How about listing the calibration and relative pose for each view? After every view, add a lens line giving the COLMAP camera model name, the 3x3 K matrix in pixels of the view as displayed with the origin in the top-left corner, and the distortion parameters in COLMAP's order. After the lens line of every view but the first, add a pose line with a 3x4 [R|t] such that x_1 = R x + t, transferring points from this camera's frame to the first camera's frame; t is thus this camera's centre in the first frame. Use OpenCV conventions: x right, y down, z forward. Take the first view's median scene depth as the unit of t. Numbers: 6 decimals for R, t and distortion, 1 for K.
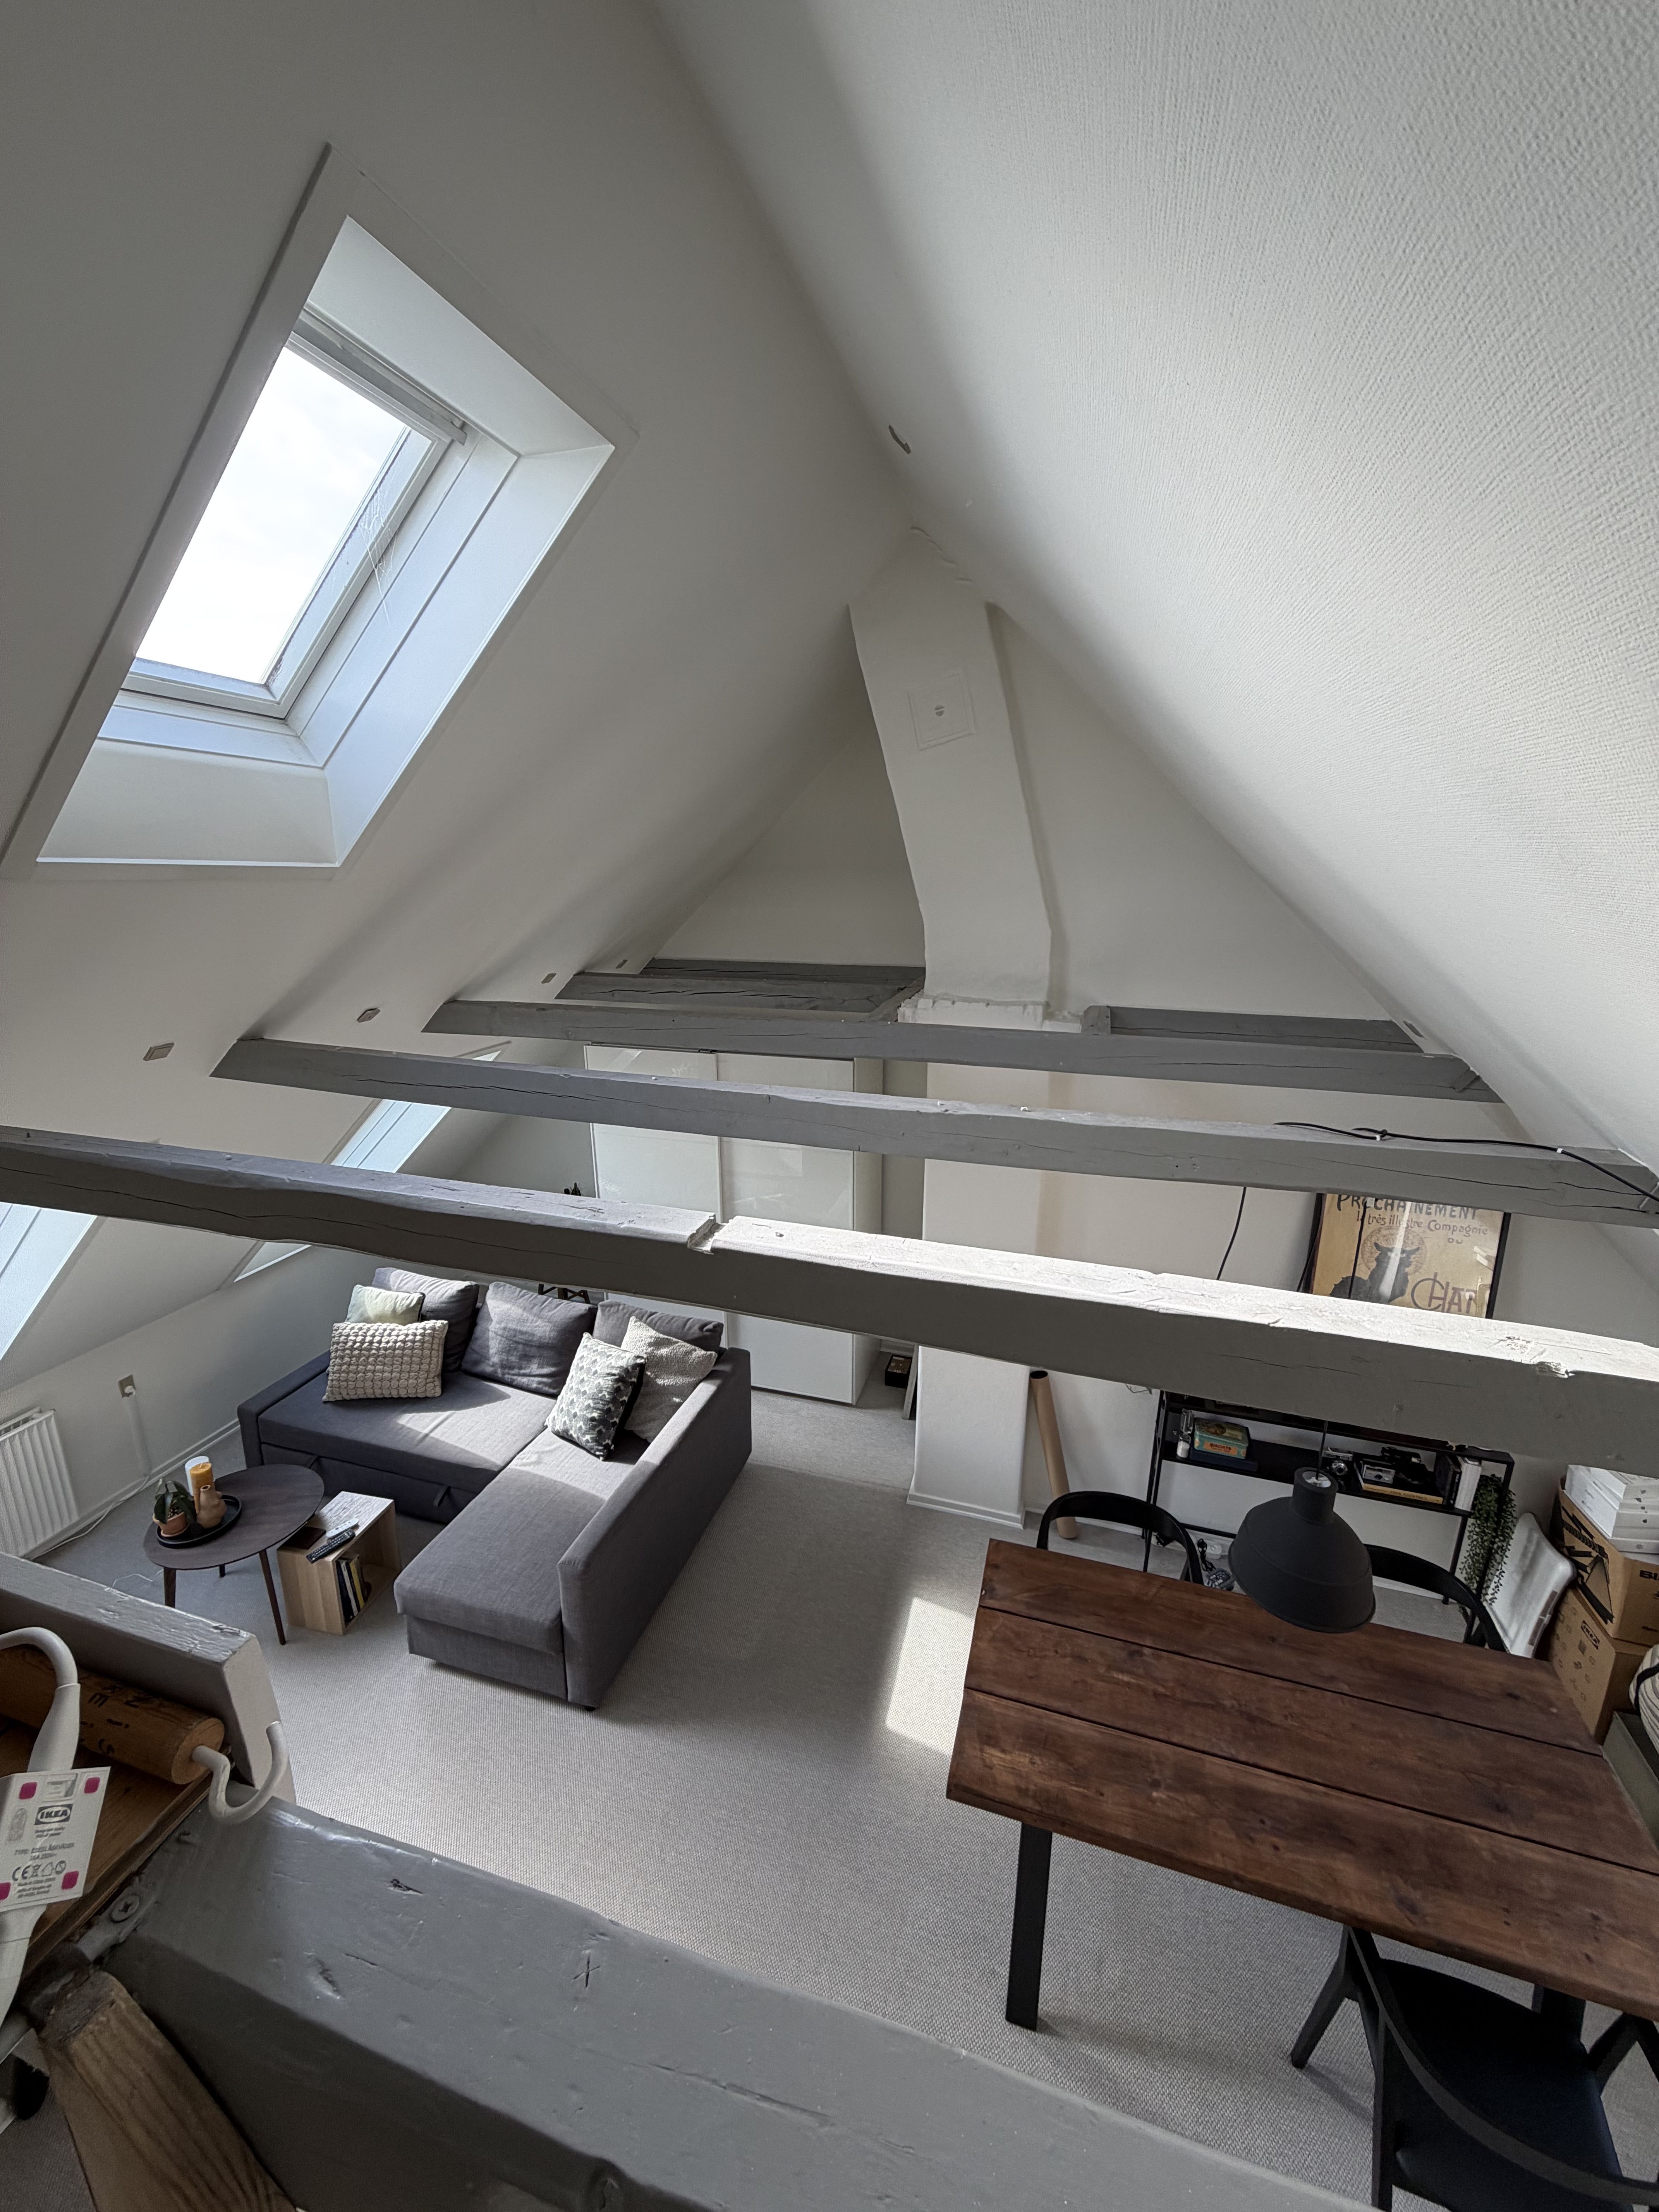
lens RADIAL K [[884.6, 0, 828.8], [0, 884.6, 1107.3], [0, 0, 1]] dist [0.001437, -0.000026]
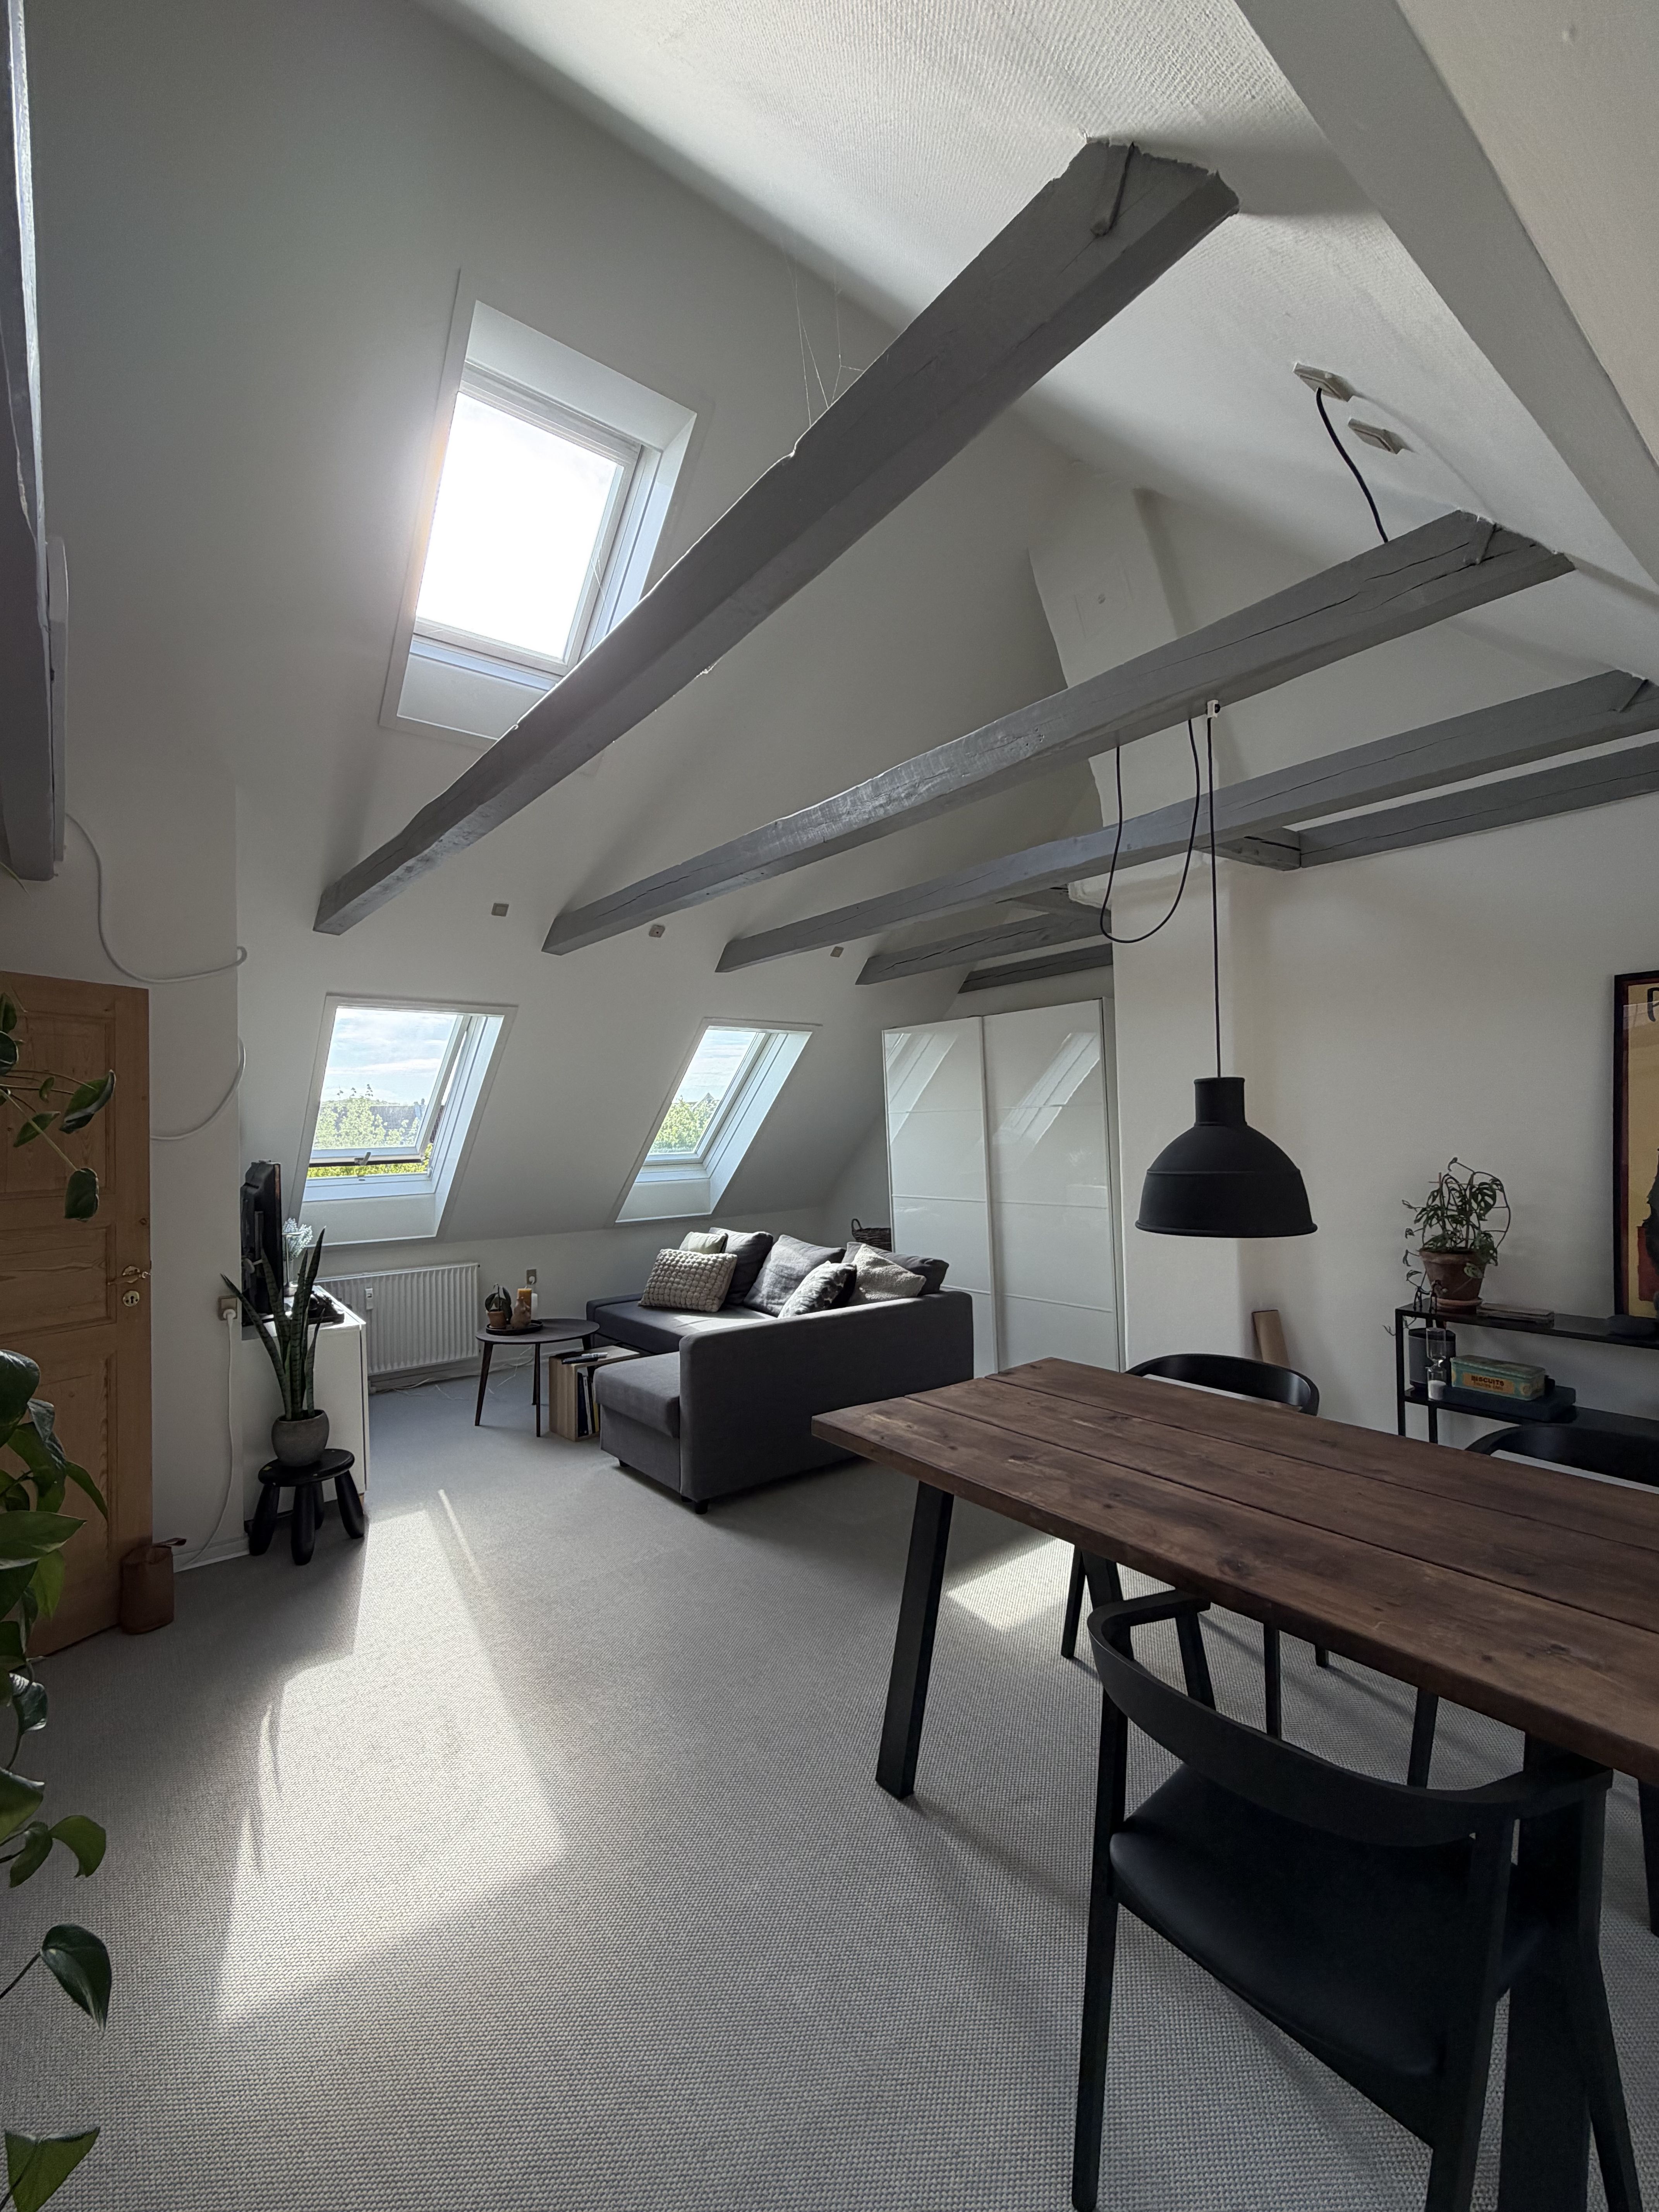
lens RADIAL K [[953.9, 0, 828.3], [0, 953.9, 1108.1], [0, 0, 1]] dist [0.000021, 0.000002]
pose [[0.822708, -0.036112, -0.567317, 0.631746], [-0.121366, 0.963812, -0.237353, 0.586660], [0.555358, 0.264125, 0.788553, 0.099490]]
